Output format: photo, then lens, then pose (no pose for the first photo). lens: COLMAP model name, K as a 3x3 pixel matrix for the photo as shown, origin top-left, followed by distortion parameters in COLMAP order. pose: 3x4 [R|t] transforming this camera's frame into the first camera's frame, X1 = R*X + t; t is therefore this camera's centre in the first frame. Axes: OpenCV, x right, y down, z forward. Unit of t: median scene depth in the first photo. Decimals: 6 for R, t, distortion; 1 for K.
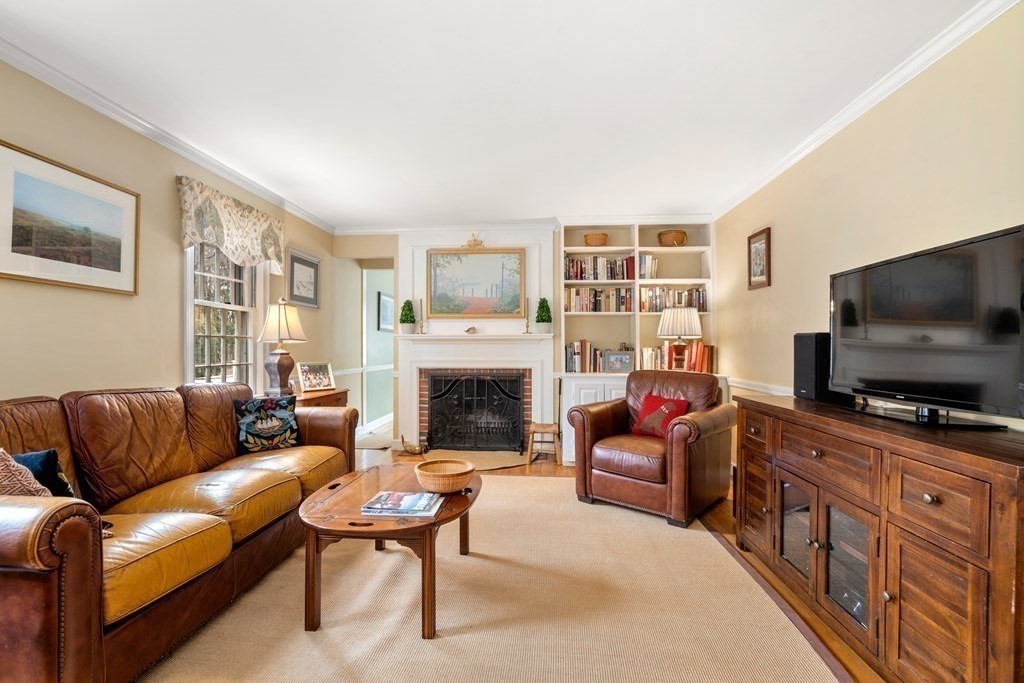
lens RADIAL K [[469.3, 0, 508.1], [0, 469.3, 343.5], [0, 0, 1]] dist [-0.003886, -0.000153]
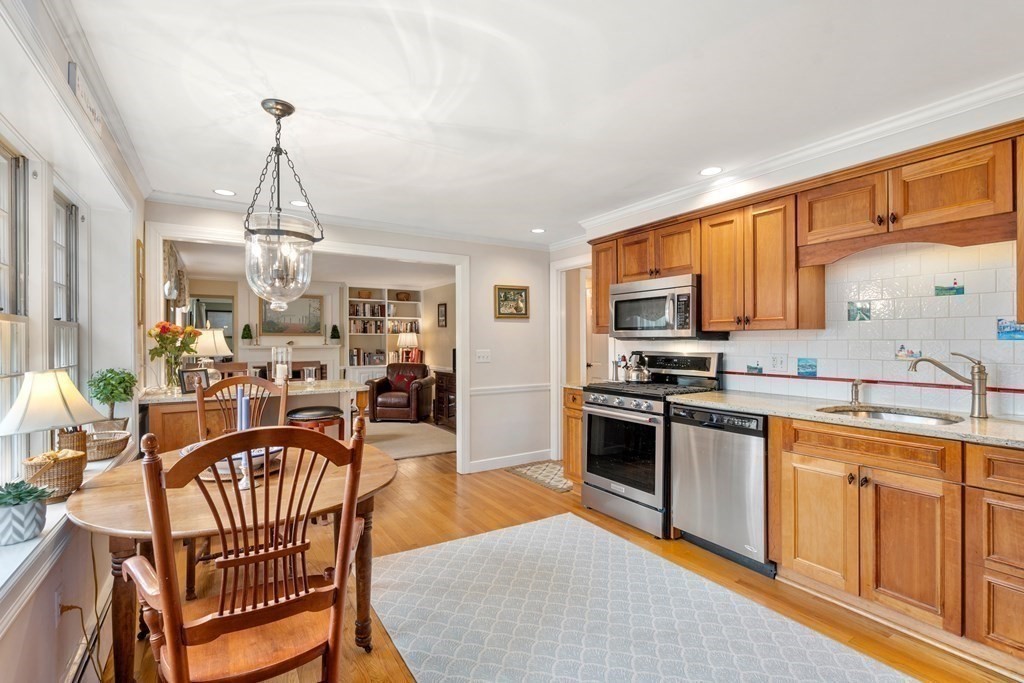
lens RADIAL K [[469.3, 0, 510.6], [0, 469.3, 341.6], [0, 0, 1]] dist [-0.003886, -0.000153]
pose [[0.802533, -0.002333, 0.596603, -0.472009], [-0.001068, 0.999985, 0.005348, -0.044949], [-0.596606, -0.004929, 0.802519, -0.870853]]
